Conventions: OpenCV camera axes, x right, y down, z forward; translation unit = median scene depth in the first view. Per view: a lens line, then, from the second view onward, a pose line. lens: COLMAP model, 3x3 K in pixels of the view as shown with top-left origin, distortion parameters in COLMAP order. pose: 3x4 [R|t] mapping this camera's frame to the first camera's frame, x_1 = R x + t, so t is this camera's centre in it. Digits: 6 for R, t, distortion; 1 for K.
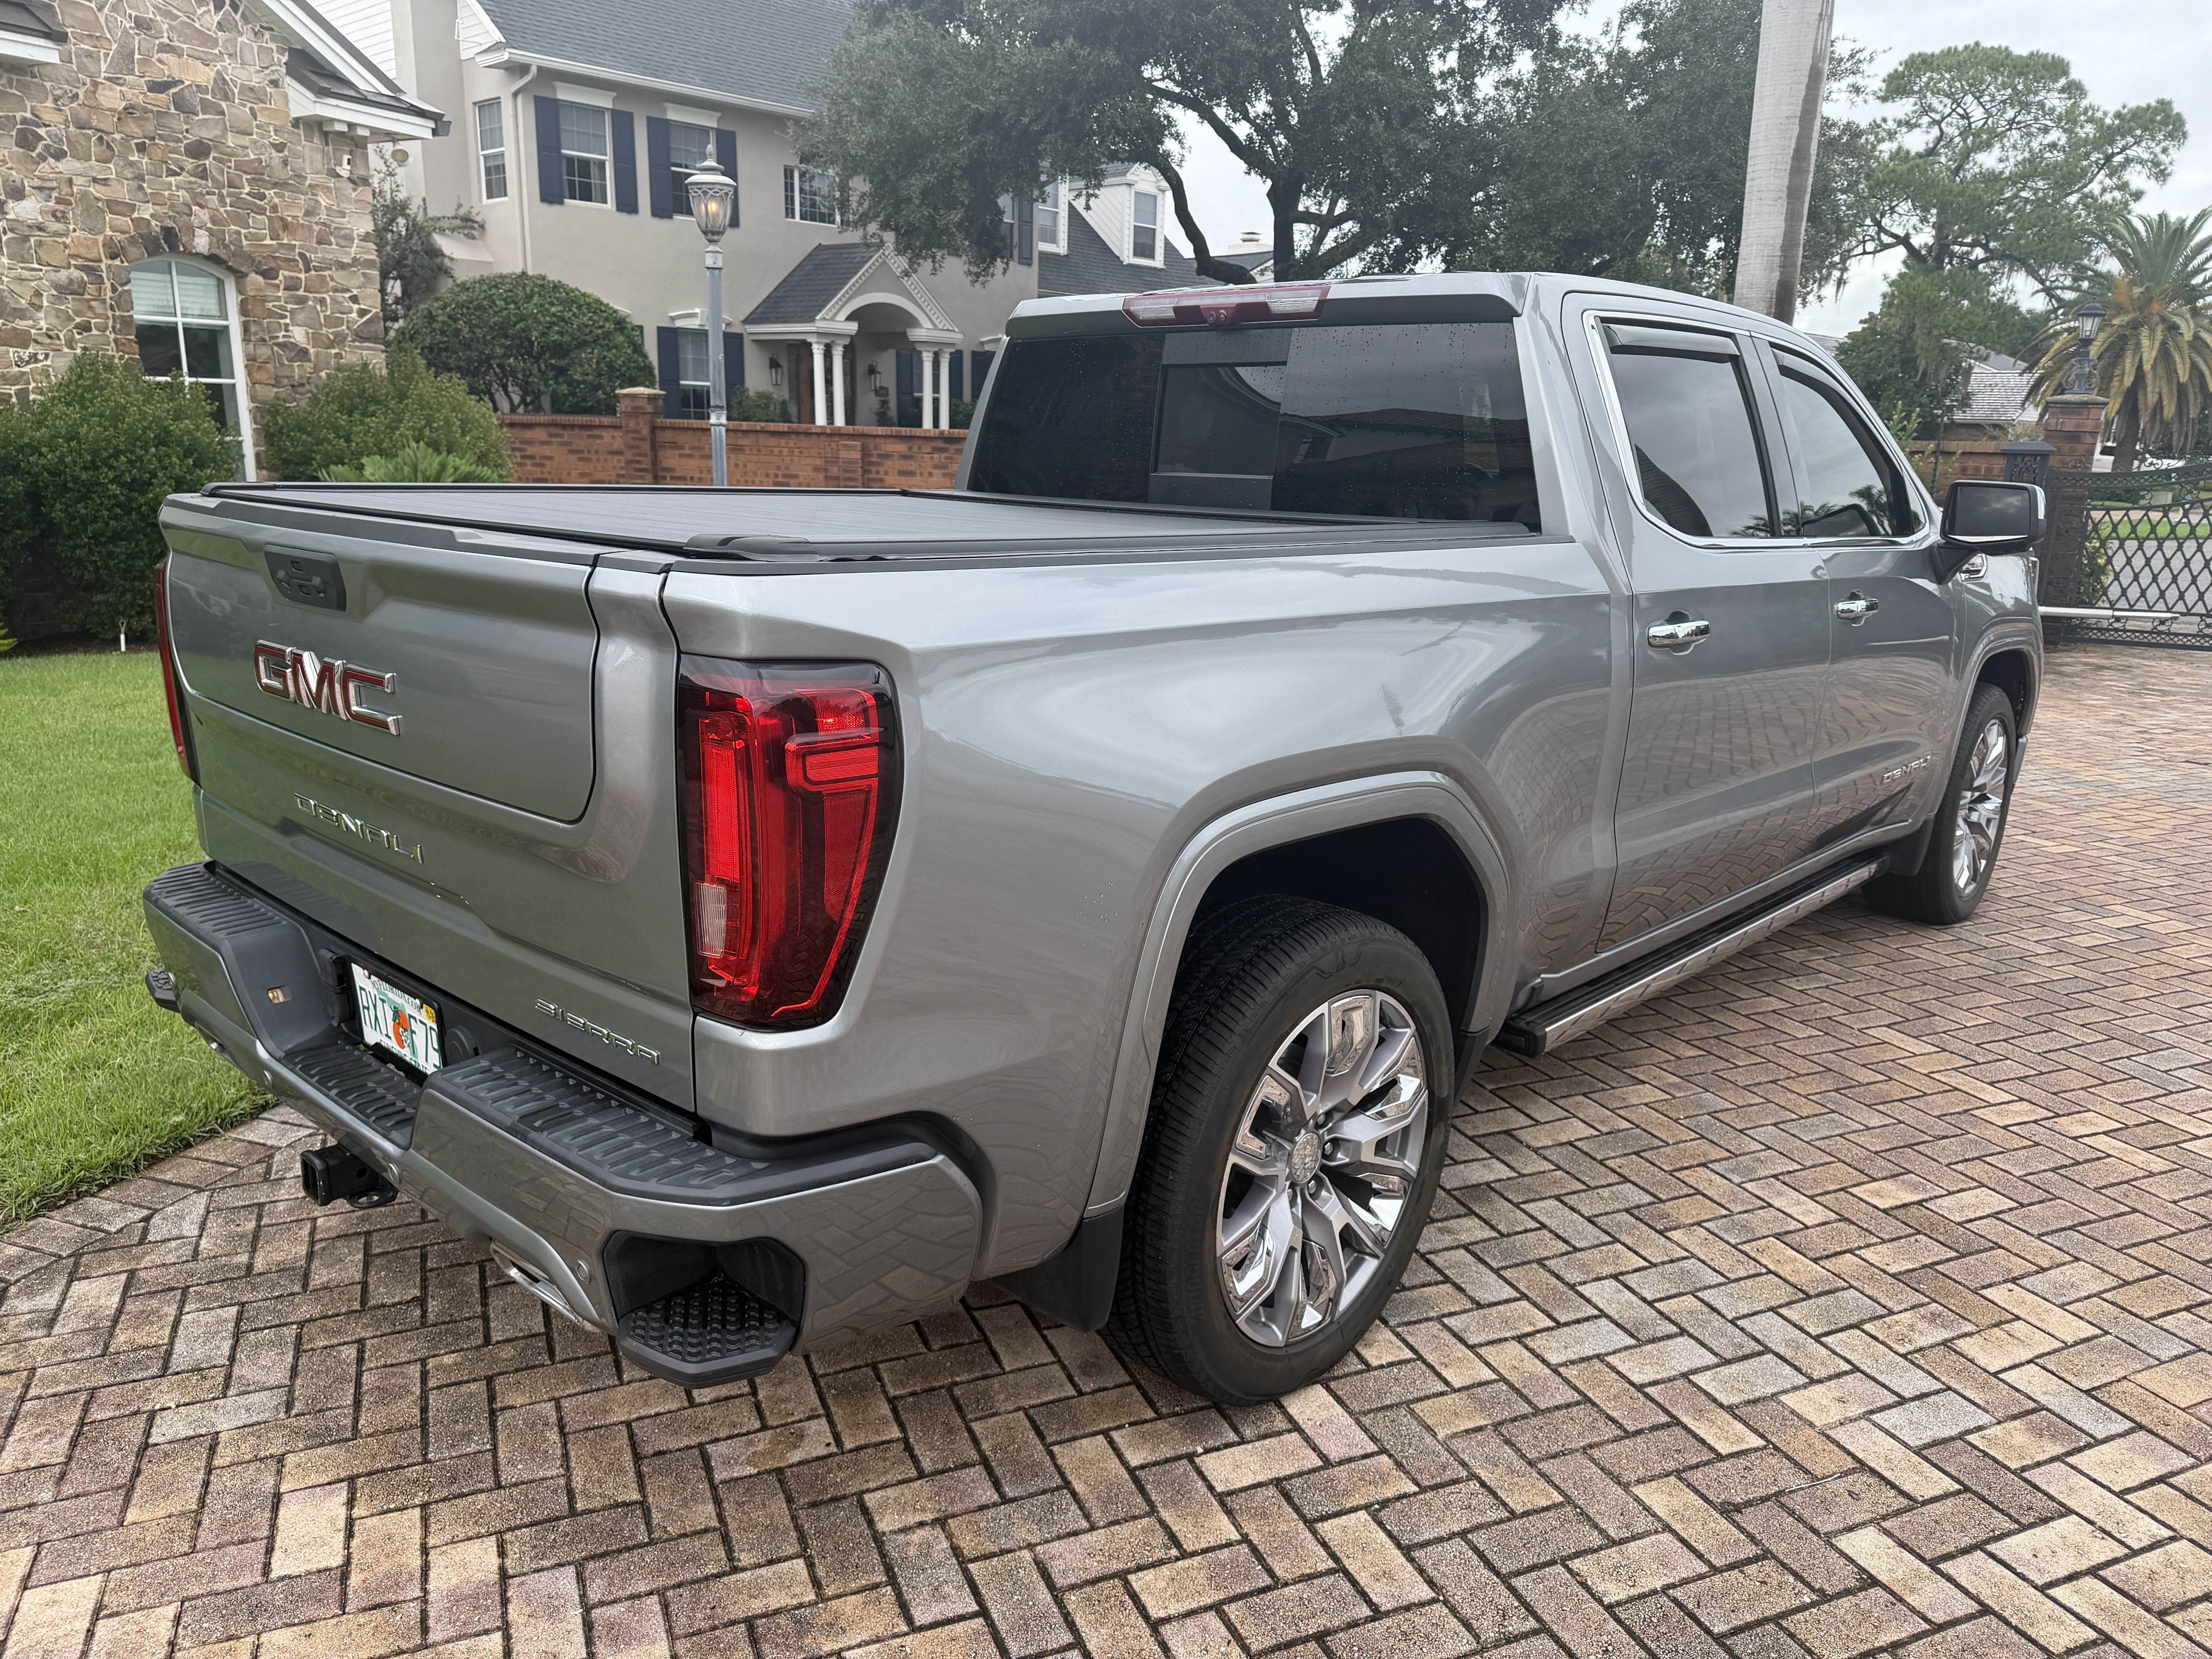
lens RADIAL K [[1560.0, 0, 1118.1], [0, 1560.0, 844.7], [0, 0, 1]] dist [0.031080, -0.035493]
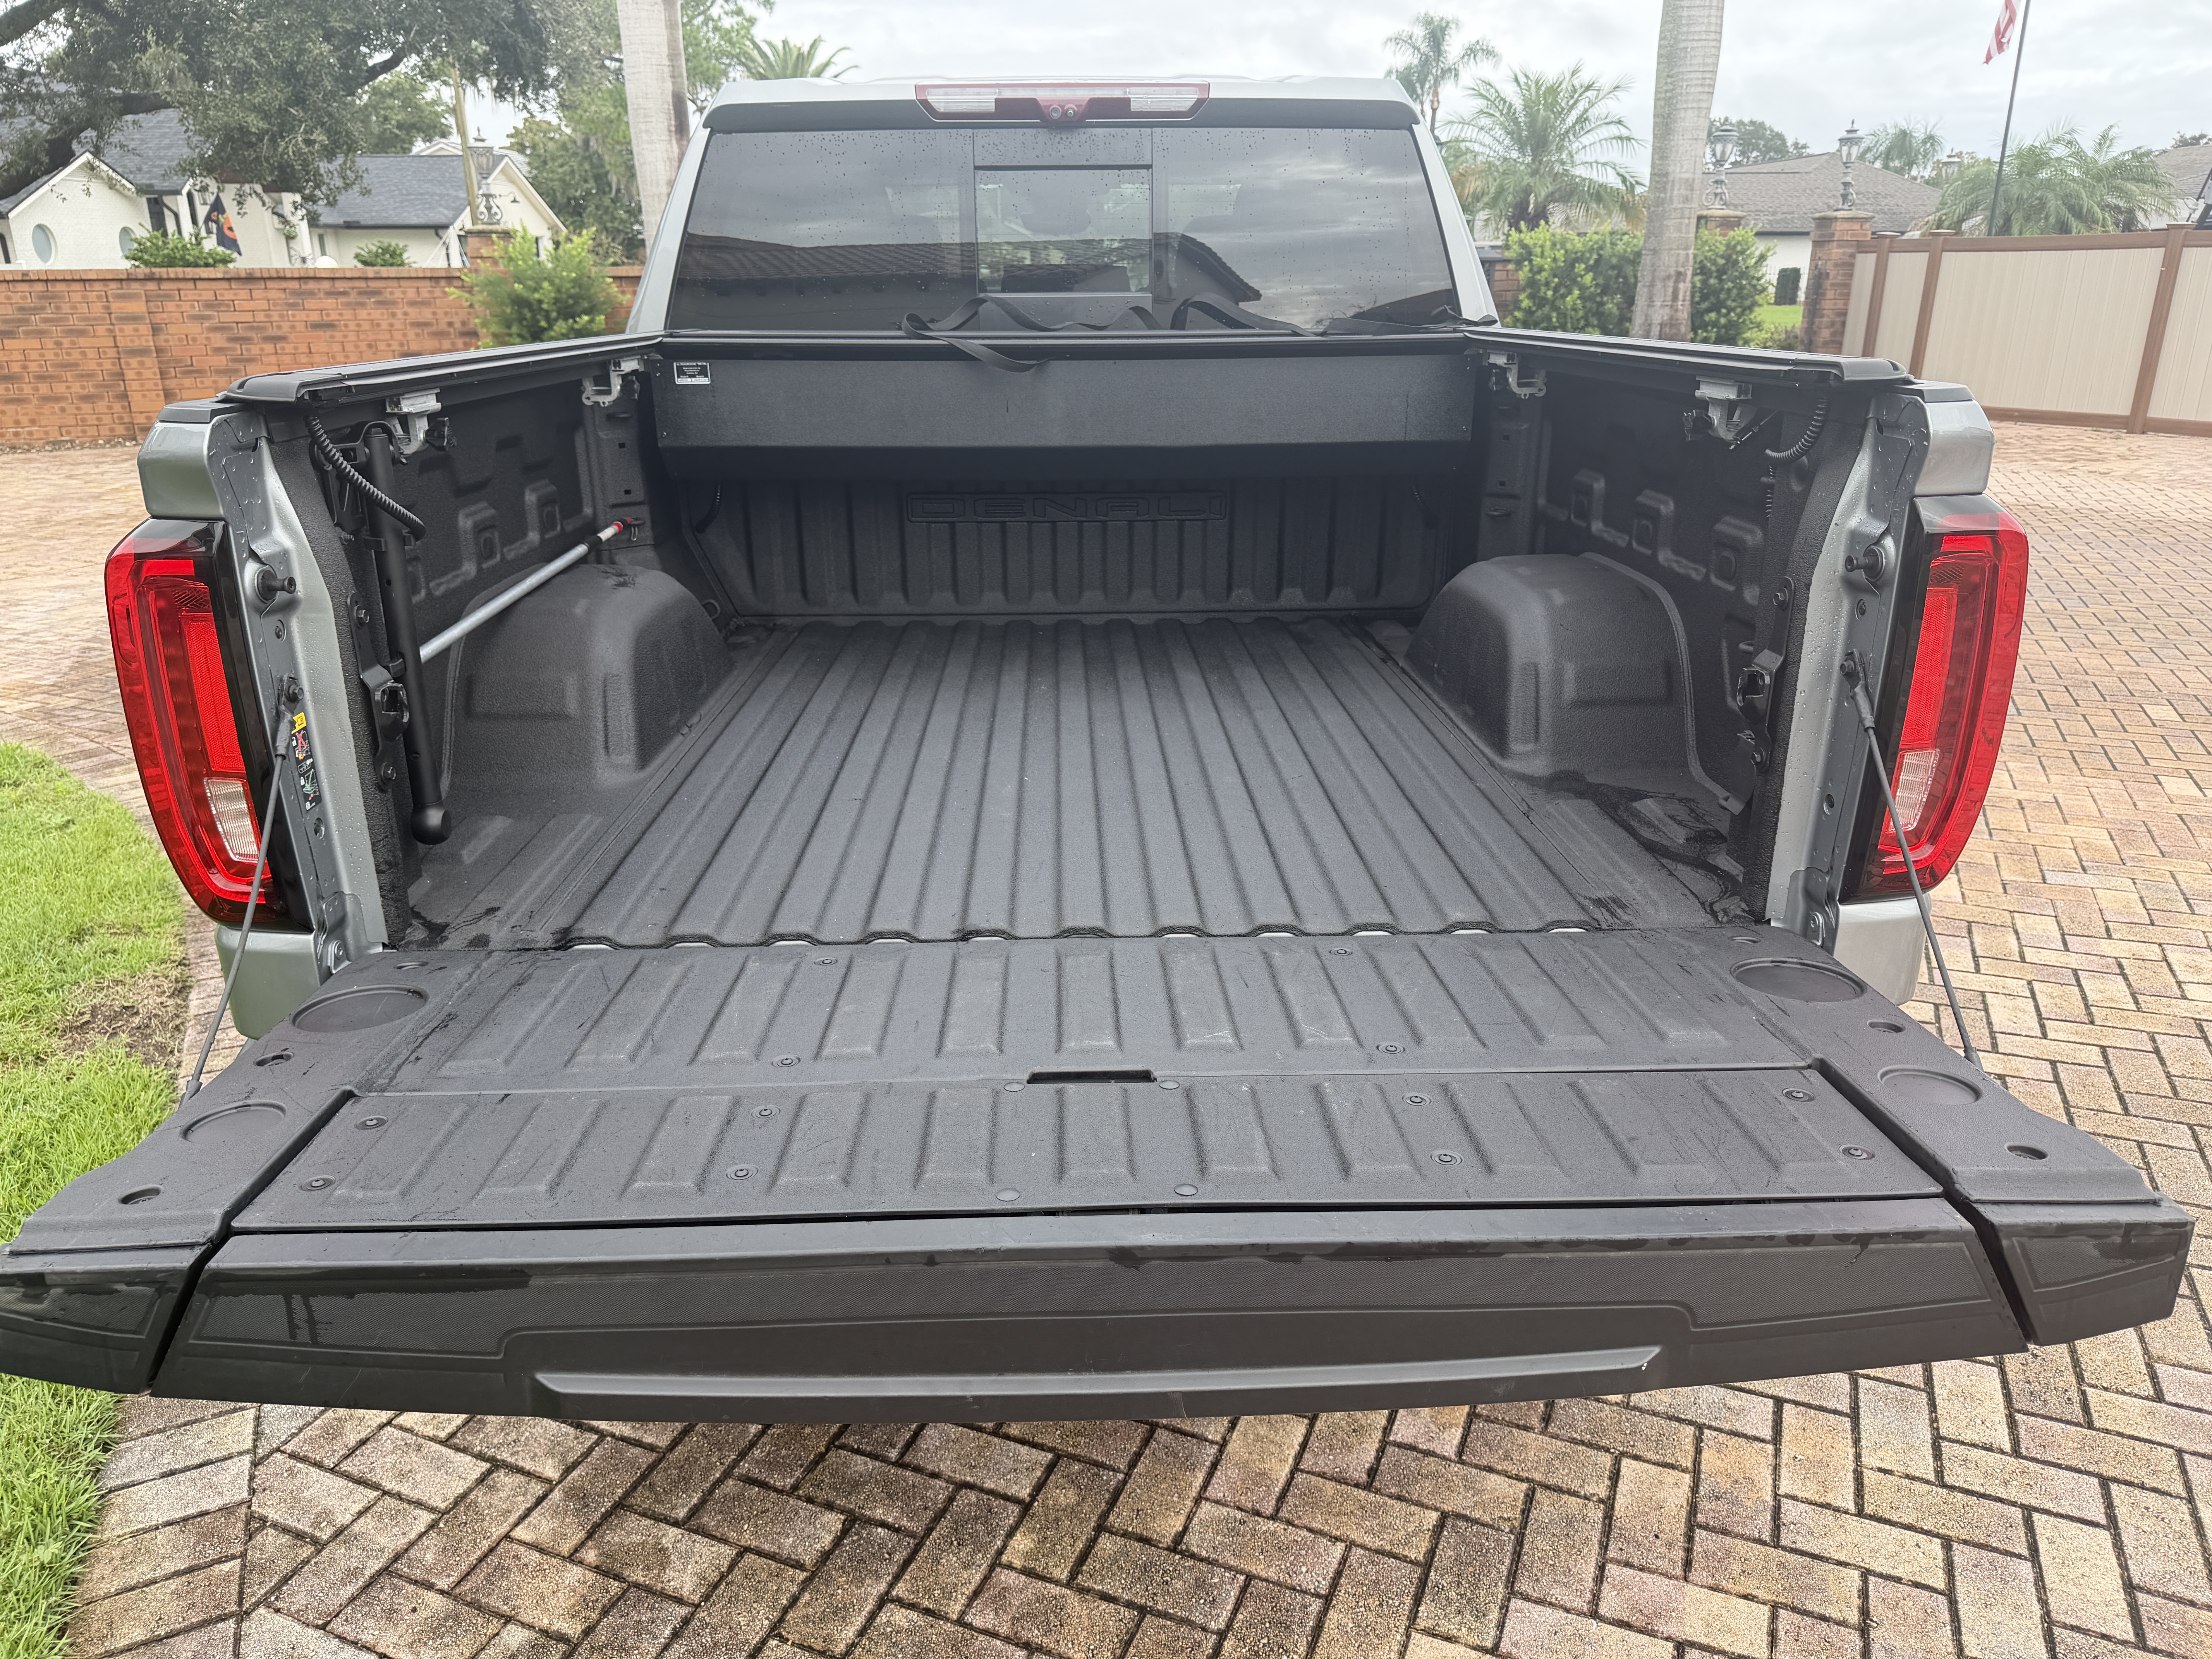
lens RADIAL K [[1587.6, 0, 1106.0], [0, 1587.6, 829.5], [0, 0, 1]] dist [0.003412, -0.007942]
pose [[0.716351, -0.262060, 0.646658, -0.160891], [0.202420, 0.964984, 0.166827, -0.023353], [-0.667733, 0.011390, 0.744314, 0.082329]]
